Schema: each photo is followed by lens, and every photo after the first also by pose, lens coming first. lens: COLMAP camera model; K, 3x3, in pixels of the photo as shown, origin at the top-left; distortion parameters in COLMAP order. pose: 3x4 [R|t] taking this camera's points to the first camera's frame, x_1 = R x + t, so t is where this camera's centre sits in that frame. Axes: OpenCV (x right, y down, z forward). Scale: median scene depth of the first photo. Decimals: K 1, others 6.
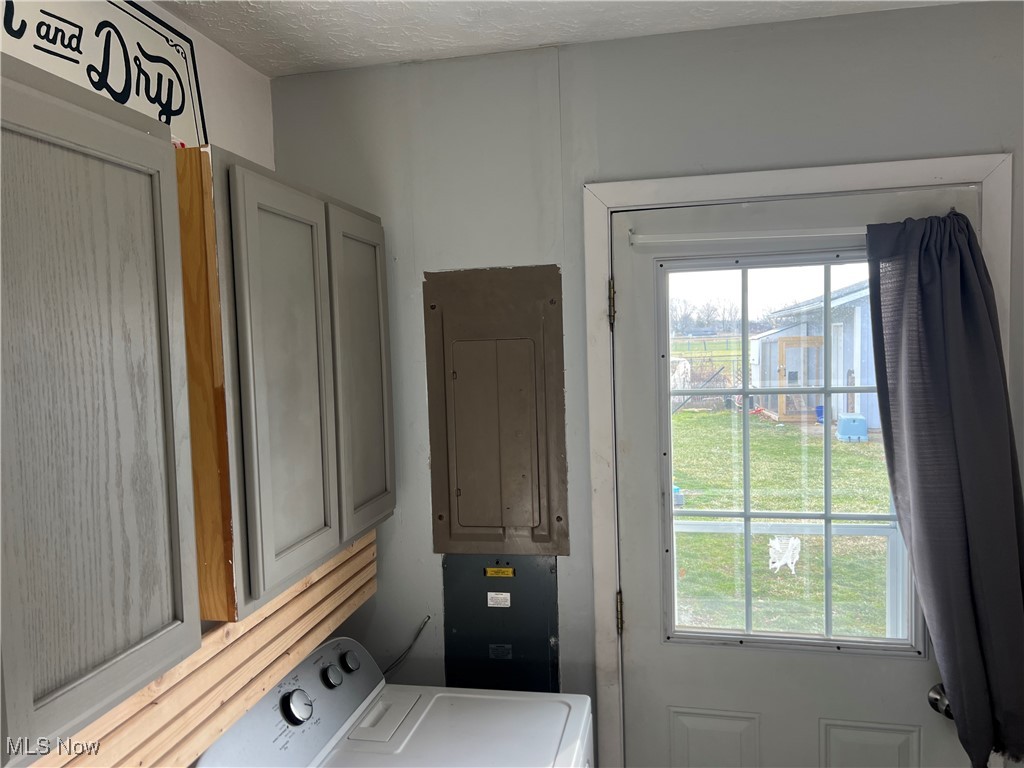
lens RADIAL K [[766.5, 0, 510.9], [0, 766.5, 386.3], [0, 0, 1]] dist [0.047052, -0.062182]
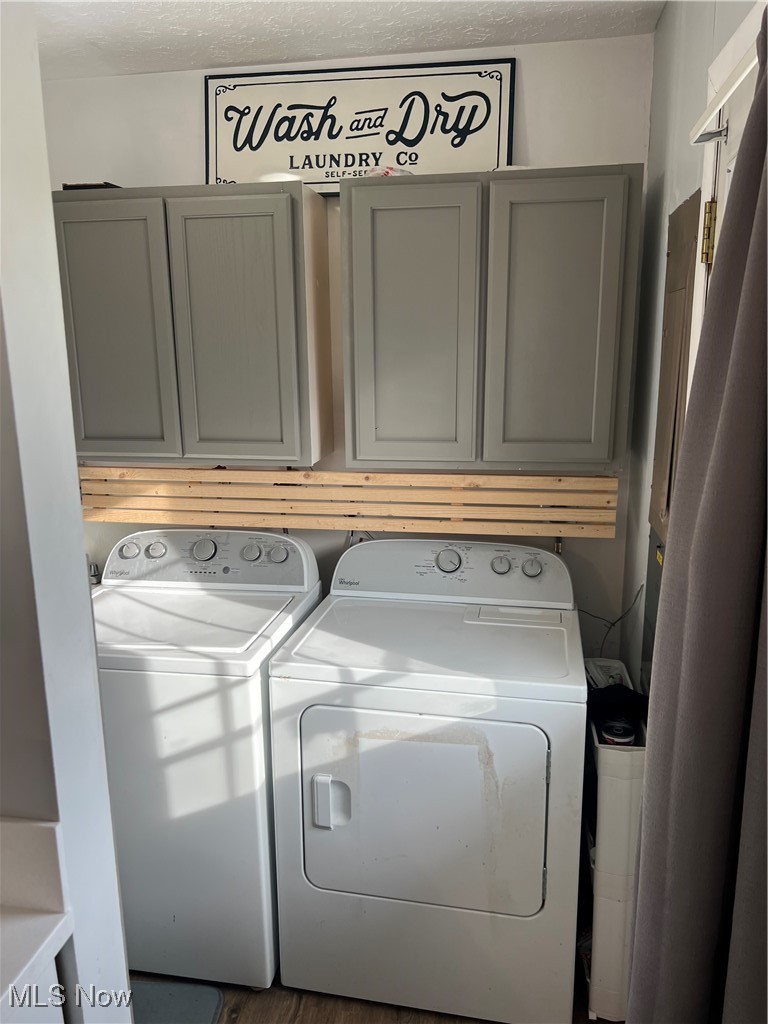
lens RADIAL K [[766.5, 0, 382.5], [0, 766.5, 518.6], [0, 0, 1]] dist [0.047052, -0.062182]
pose [[0.021958, 0.248150, -0.968473, 1.241137], [-0.046017, 0.967930, 0.246968, -0.014799], [0.998699, 0.039143, 0.032673, 0.931073]]
